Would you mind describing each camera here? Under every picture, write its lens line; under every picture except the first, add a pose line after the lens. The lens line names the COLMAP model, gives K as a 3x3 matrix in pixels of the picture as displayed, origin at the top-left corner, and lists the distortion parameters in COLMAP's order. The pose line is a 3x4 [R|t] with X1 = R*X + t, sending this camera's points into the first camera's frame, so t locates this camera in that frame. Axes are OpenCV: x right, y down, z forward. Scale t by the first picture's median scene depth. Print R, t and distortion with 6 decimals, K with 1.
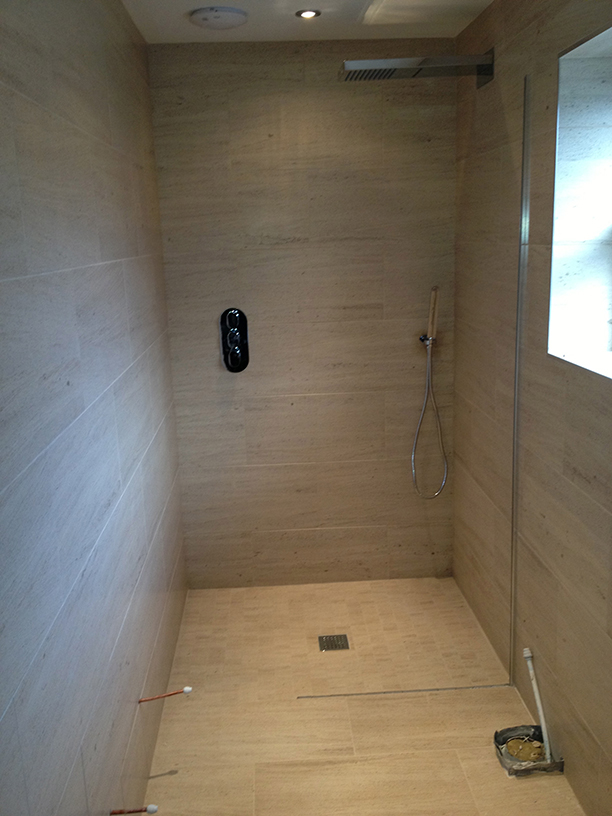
lens RADIAL K [[761.5, 0, 313.8], [0, 761.5, 407.3], [0, 0, 1]] dist [0.056626, 0.000000]
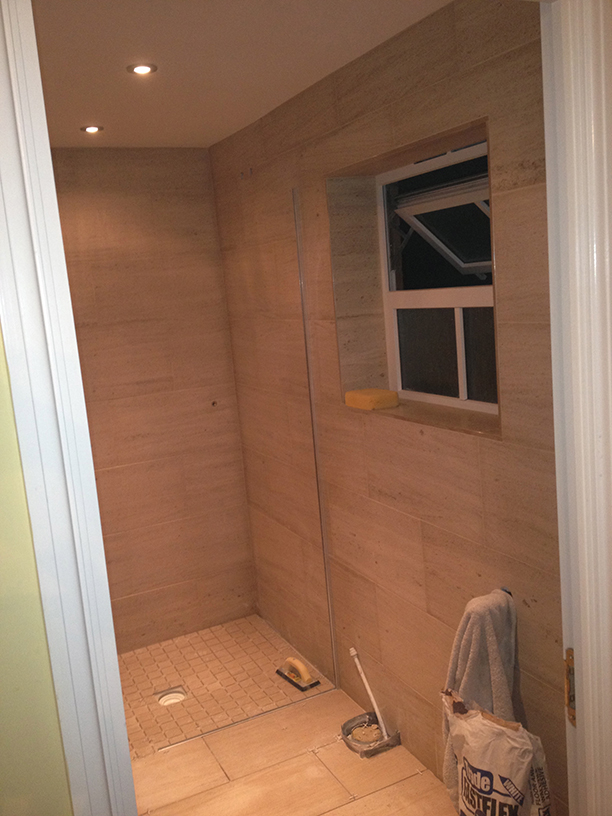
lens RADIAL K [[761.5, 0, 304.4], [0, 761.5, 409.8], [0, 0, 1]] dist [0.056626, 0.000000]
pose [[0.922419, -0.107716, 0.370865, -0.153265], [0.138485, 0.988707, -0.057274, 0.001624], [-0.360507, 0.104190, 0.926919, -0.092865]]
